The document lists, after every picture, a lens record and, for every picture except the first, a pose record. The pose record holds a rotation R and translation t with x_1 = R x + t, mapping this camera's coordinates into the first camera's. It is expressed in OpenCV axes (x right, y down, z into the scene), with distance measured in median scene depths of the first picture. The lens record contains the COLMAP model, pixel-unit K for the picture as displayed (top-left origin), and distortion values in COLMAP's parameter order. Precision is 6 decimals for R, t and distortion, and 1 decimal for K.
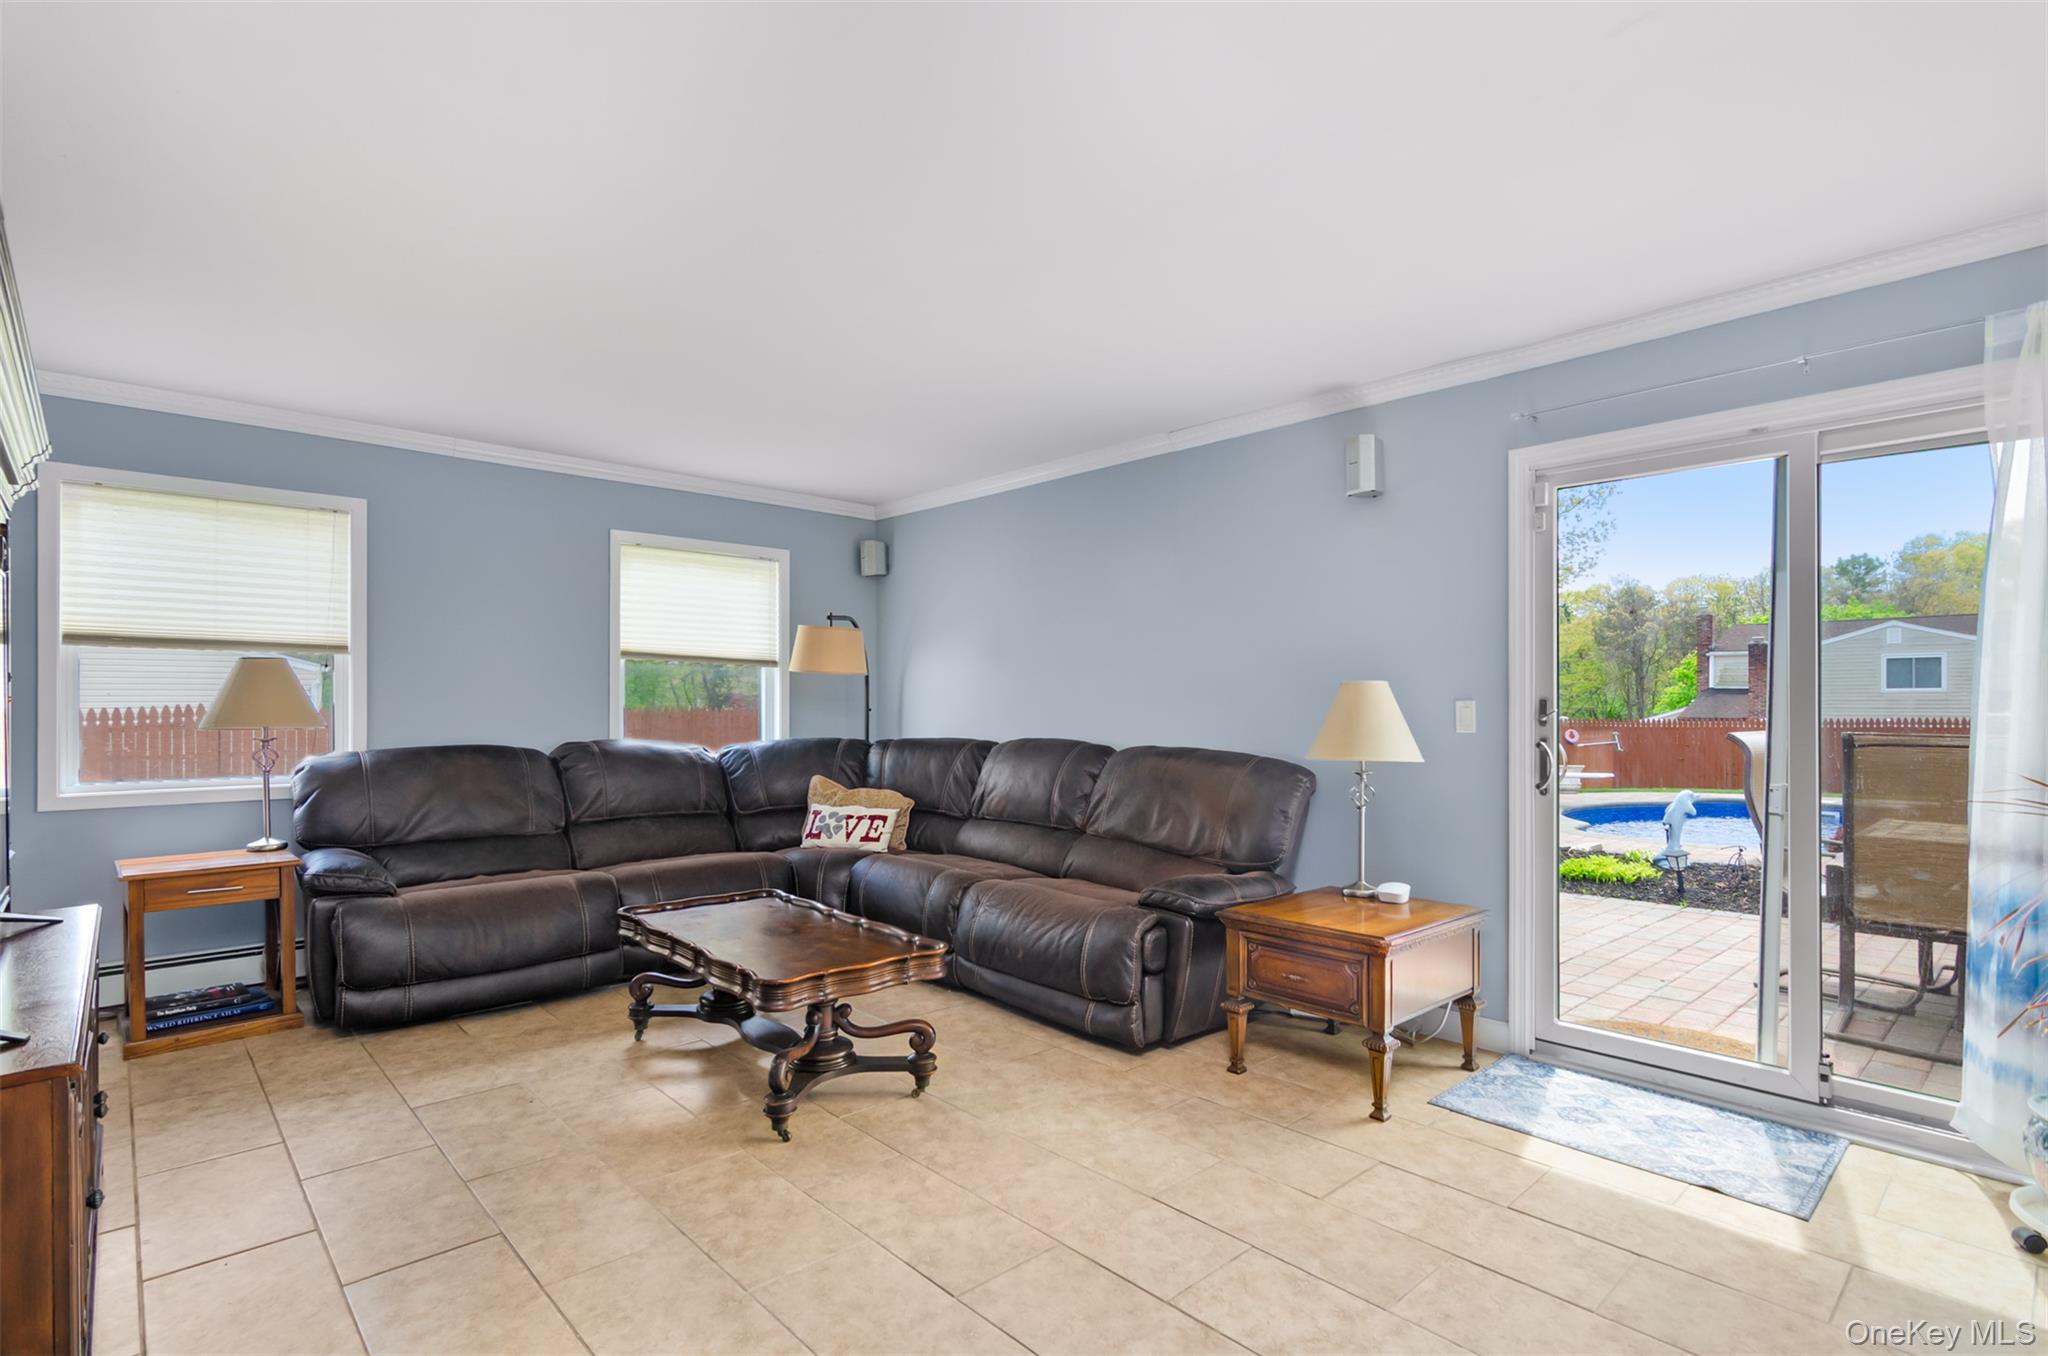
lens RADIAL K [[996.9, 0, 1019.8], [0, 996.9, 697.4], [0, 0, 1]] dist [-0.003081, 0.000261]
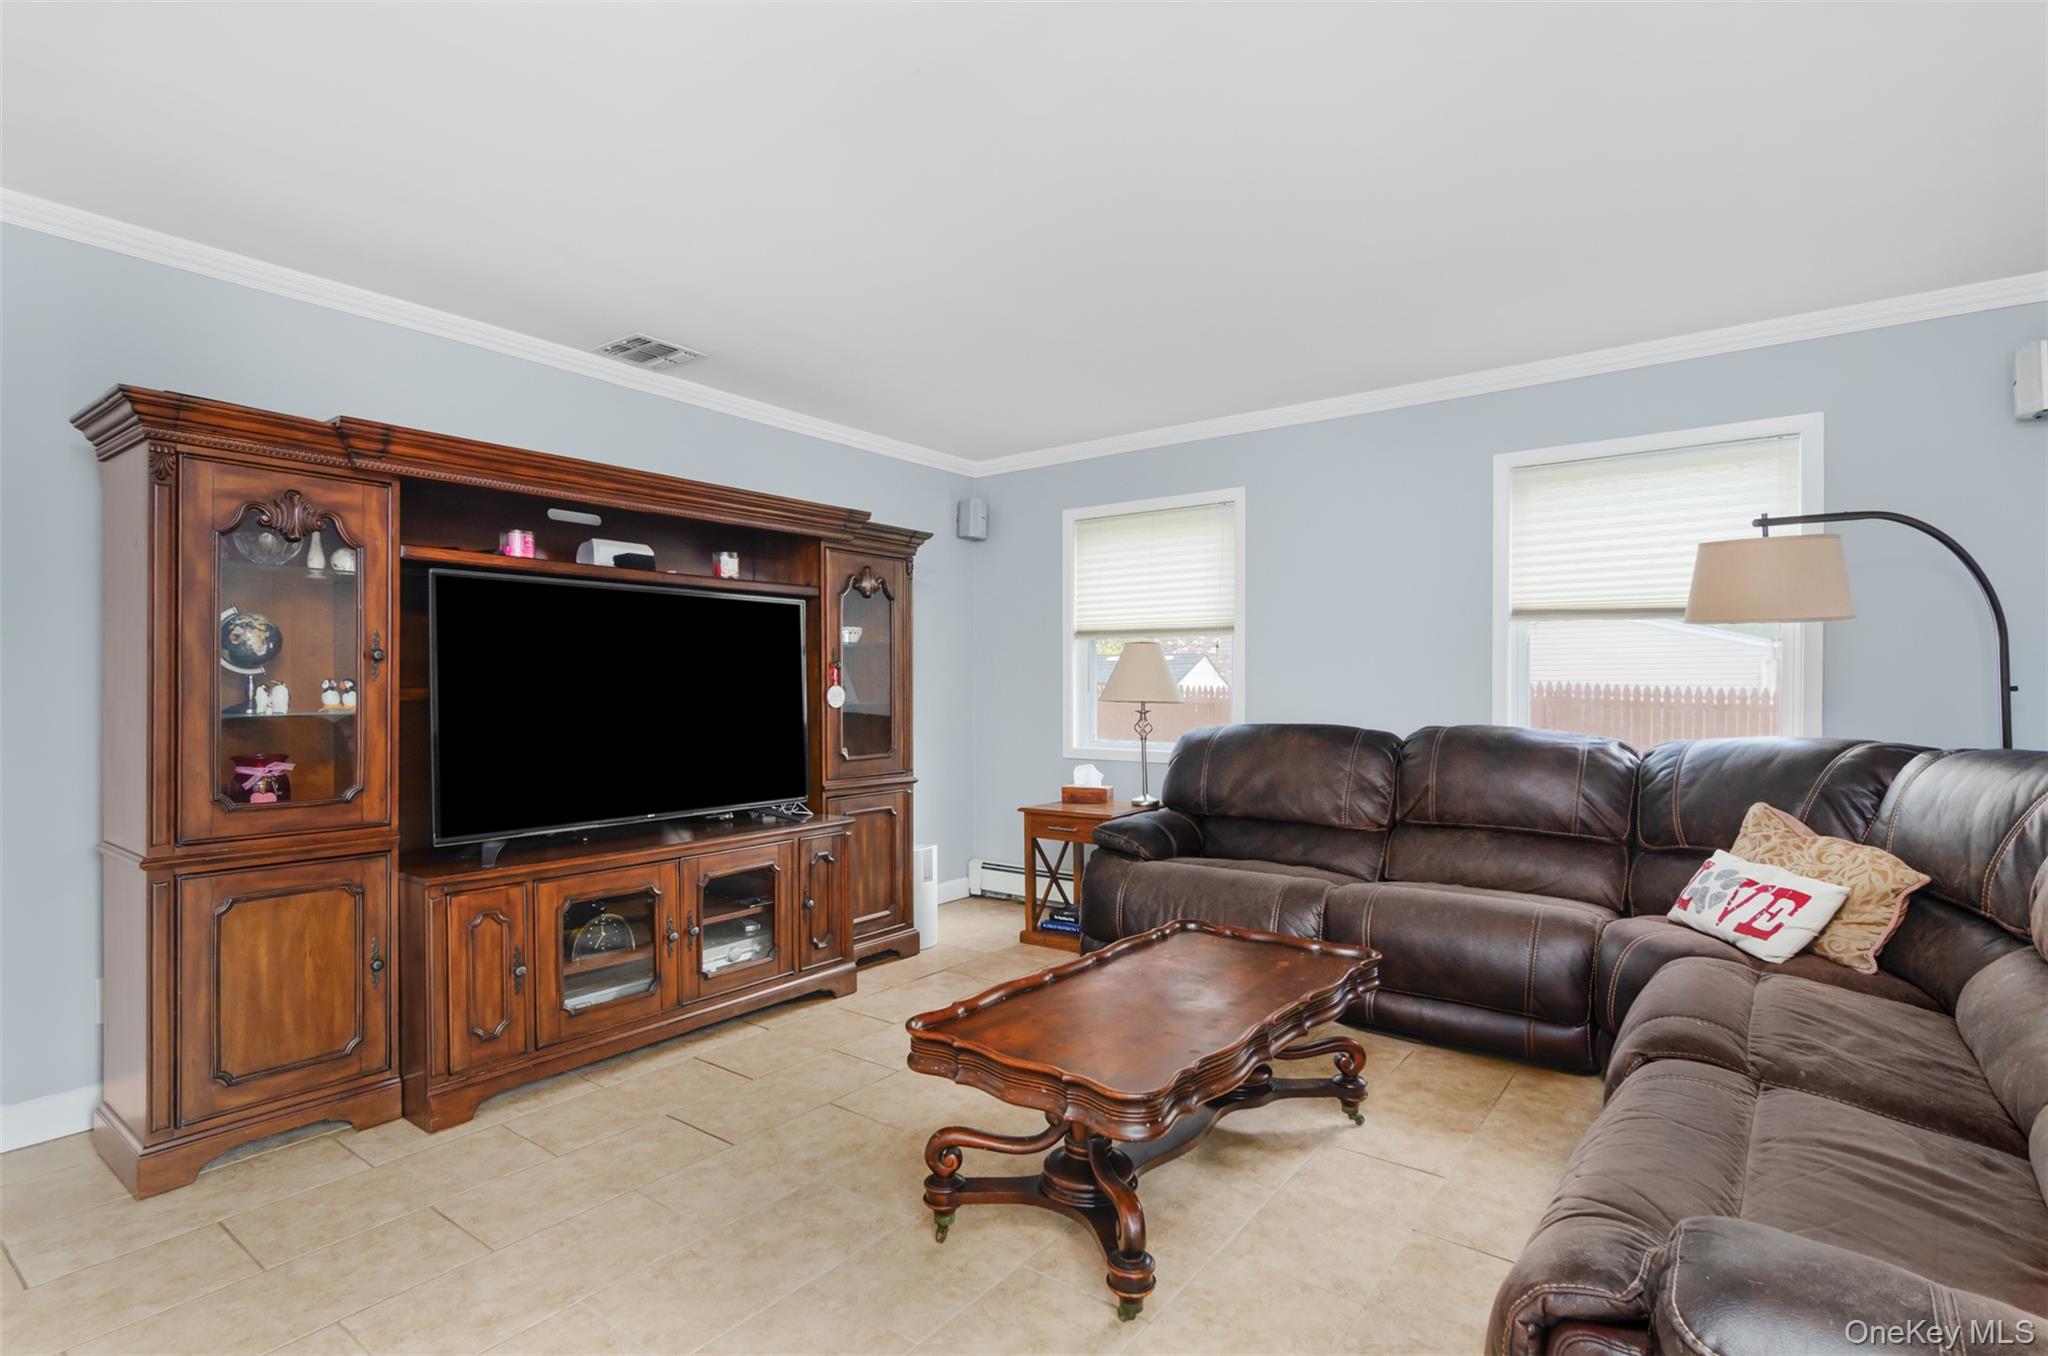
lens RADIAL K [[1000.8, 0, 1013.9], [0, 1000.8, 670.9], [0, 0, 1]] dist [-0.000533, 0.000077]
pose [[0.173017, -0.013976, -0.984820, 0.316183], [0.008662, 0.999882, -0.012668, 0.007332], [0.984881, -0.006339, 0.173118, 0.533235]]
